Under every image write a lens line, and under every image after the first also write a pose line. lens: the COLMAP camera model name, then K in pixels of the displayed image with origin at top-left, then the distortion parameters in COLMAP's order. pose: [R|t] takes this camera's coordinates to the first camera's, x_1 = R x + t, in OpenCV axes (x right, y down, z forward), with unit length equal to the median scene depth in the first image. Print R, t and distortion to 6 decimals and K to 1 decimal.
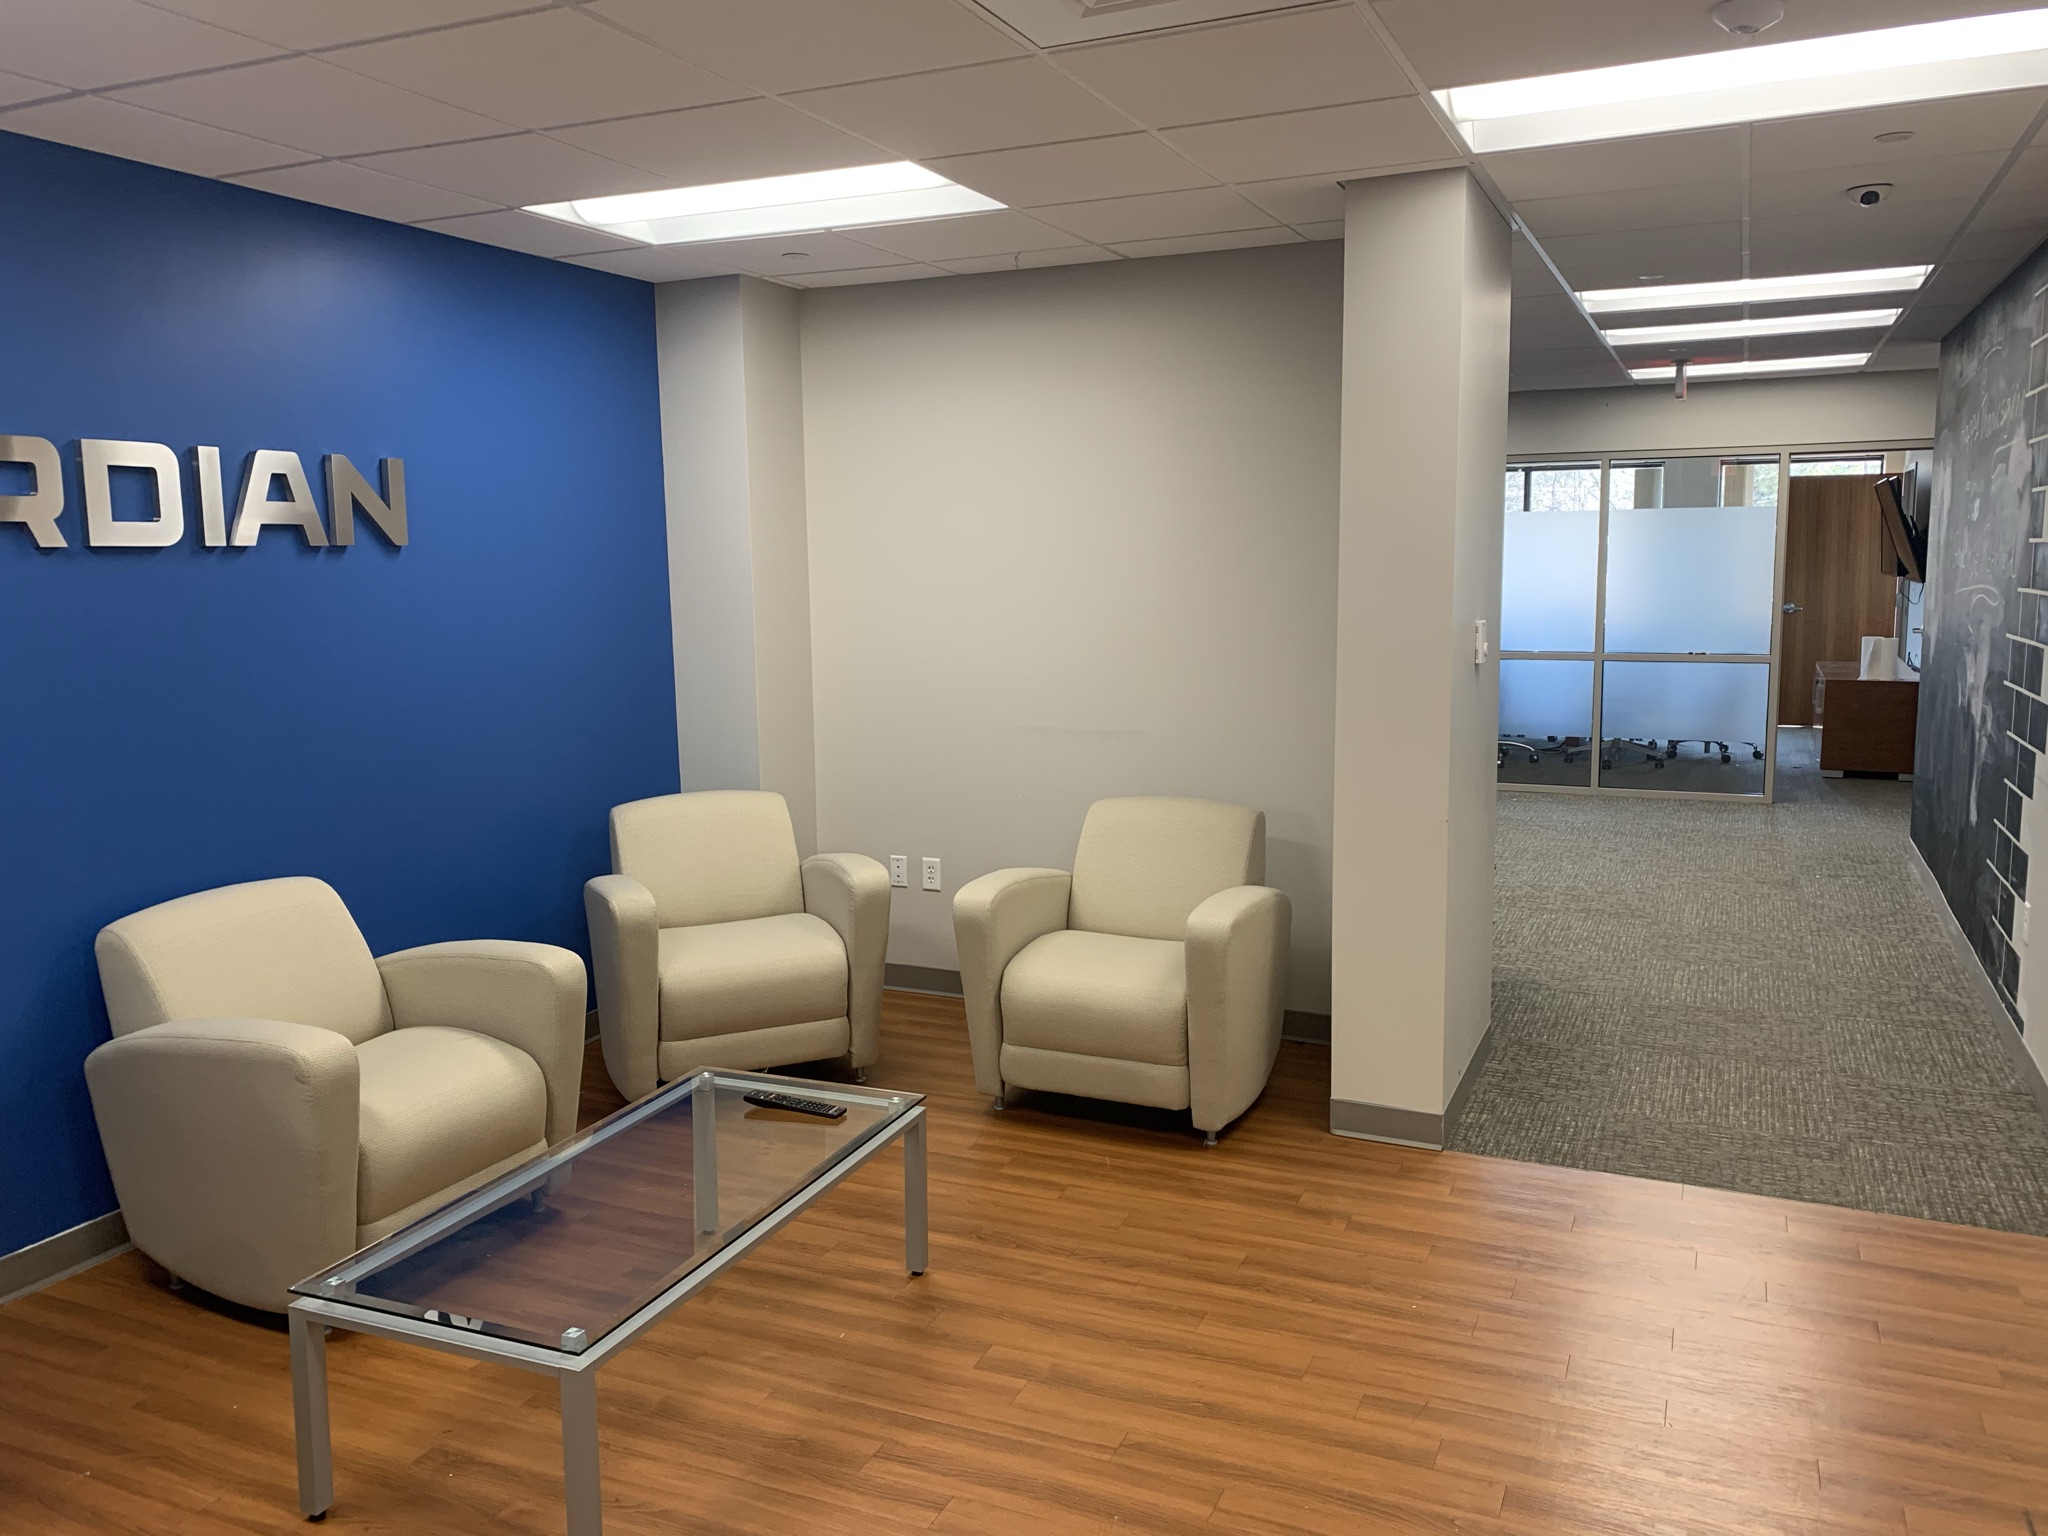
lens RADIAL K [[1586.7, 0, 1023.0], [0, 1586.7, 755.4], [0, 0, 1]] dist [0.011741, 0.002406]
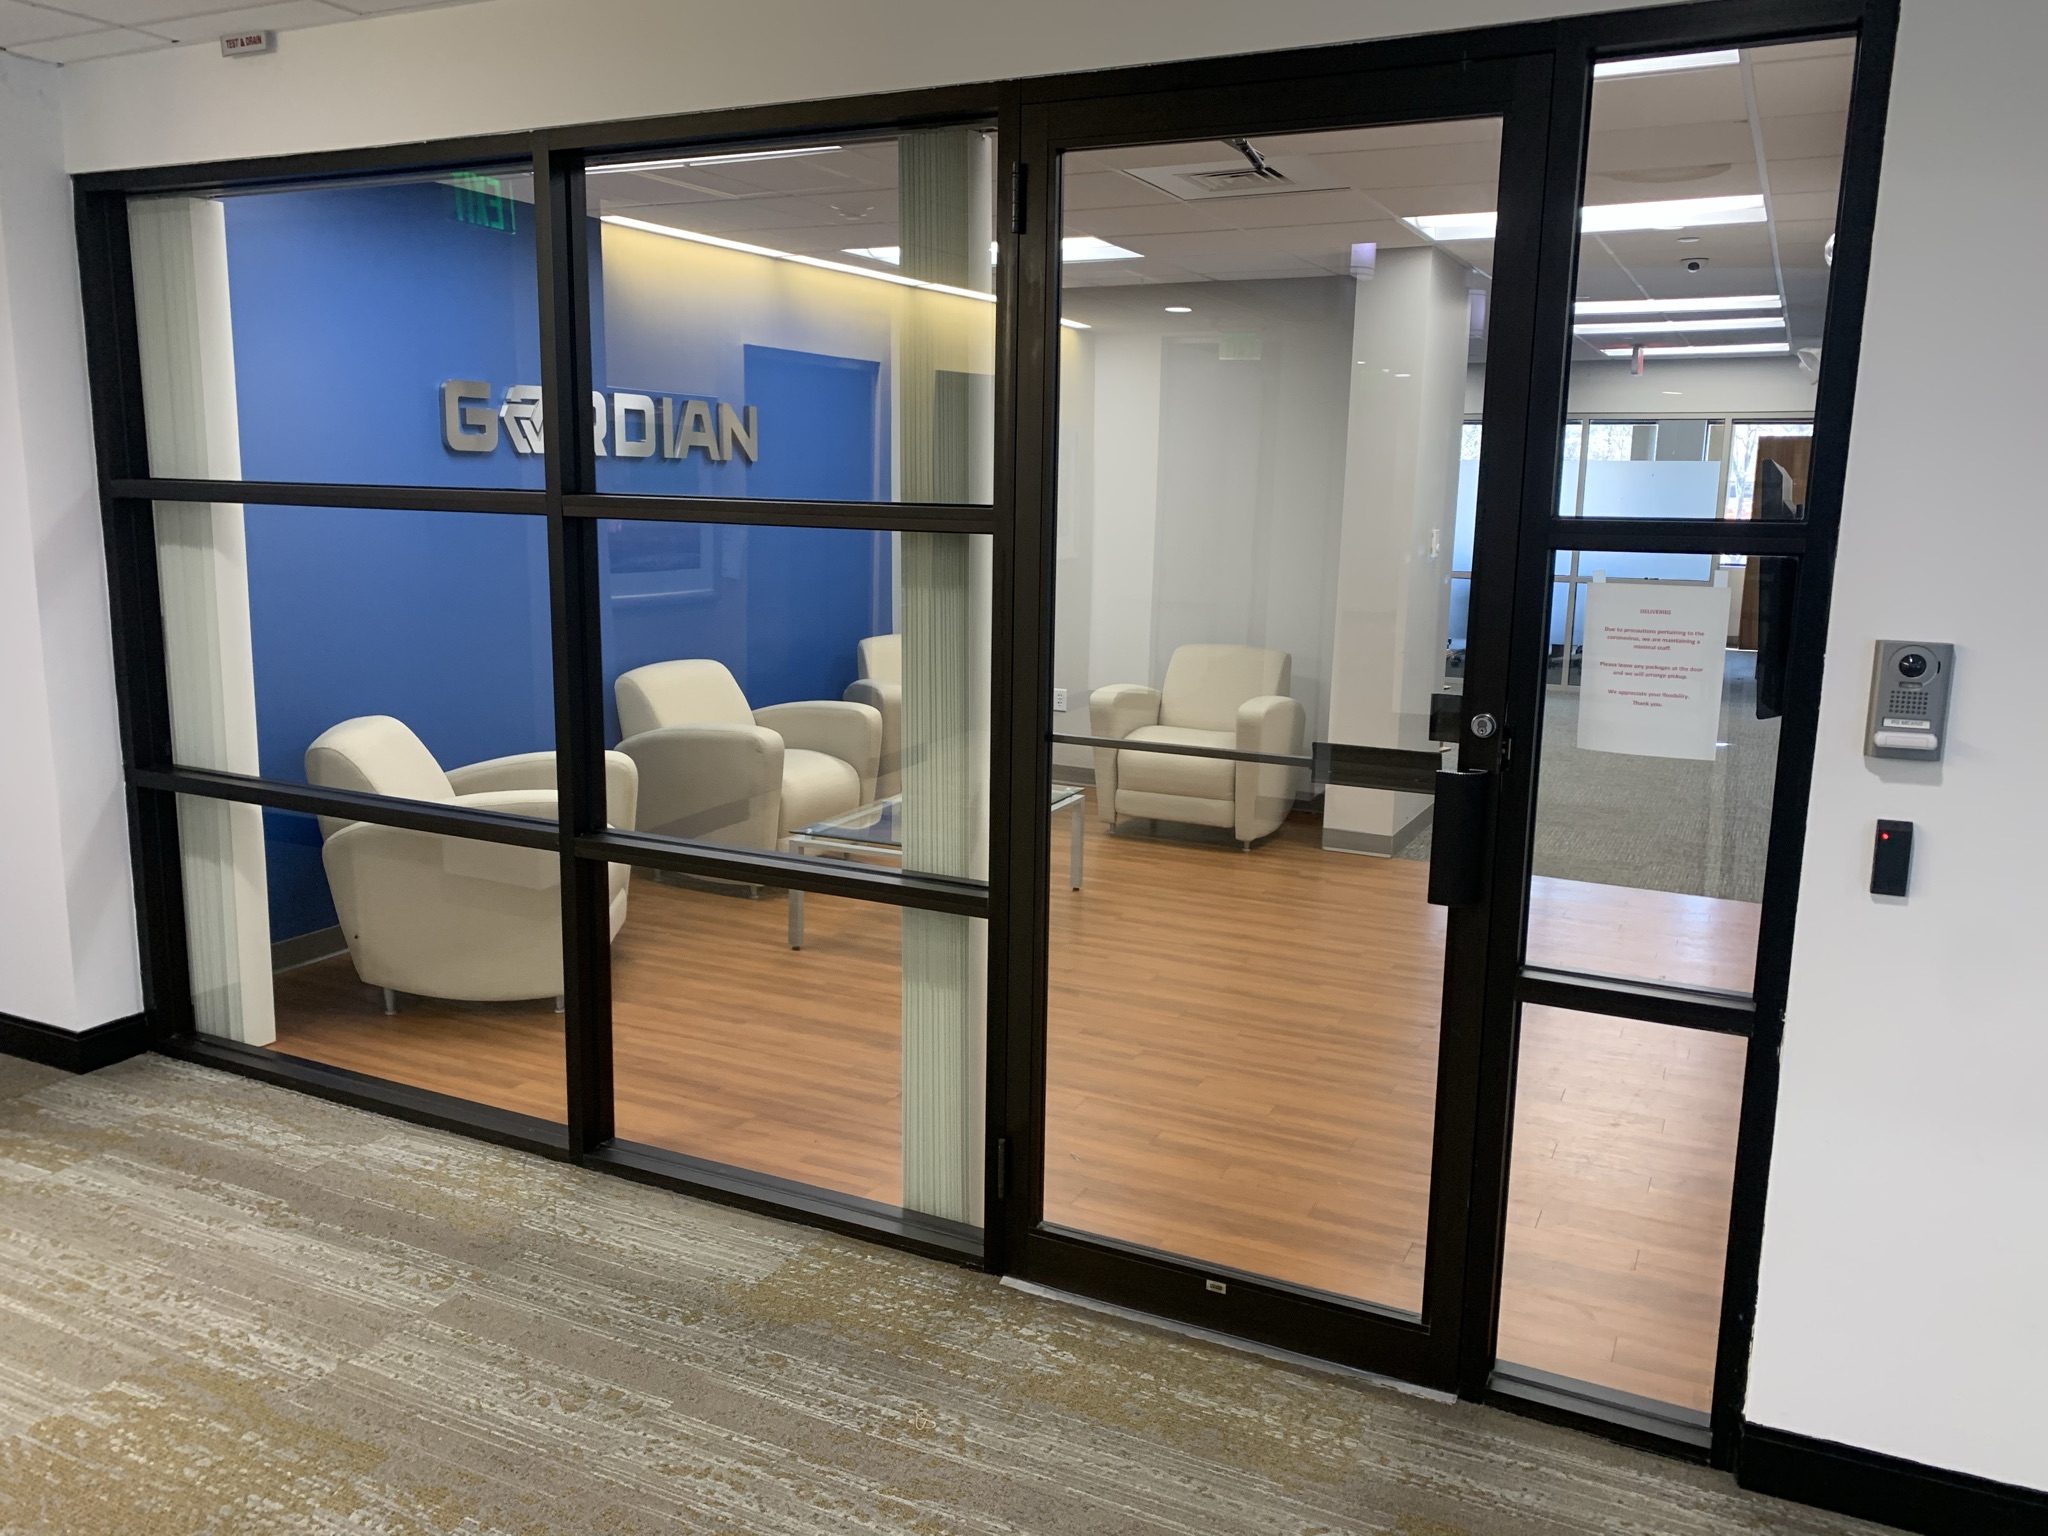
lens RADIAL K [[1580.1, 0, 994.3], [0, 1580.1, 777.0], [0, 0, 1]] dist [0.059889, -0.001623]
pose [[0.998475, 0.038000, -0.040054, -0.067237], [-0.035854, 0.997951, 0.052999, 0.082928], [0.041986, -0.051482, 0.997791, -0.541379]]
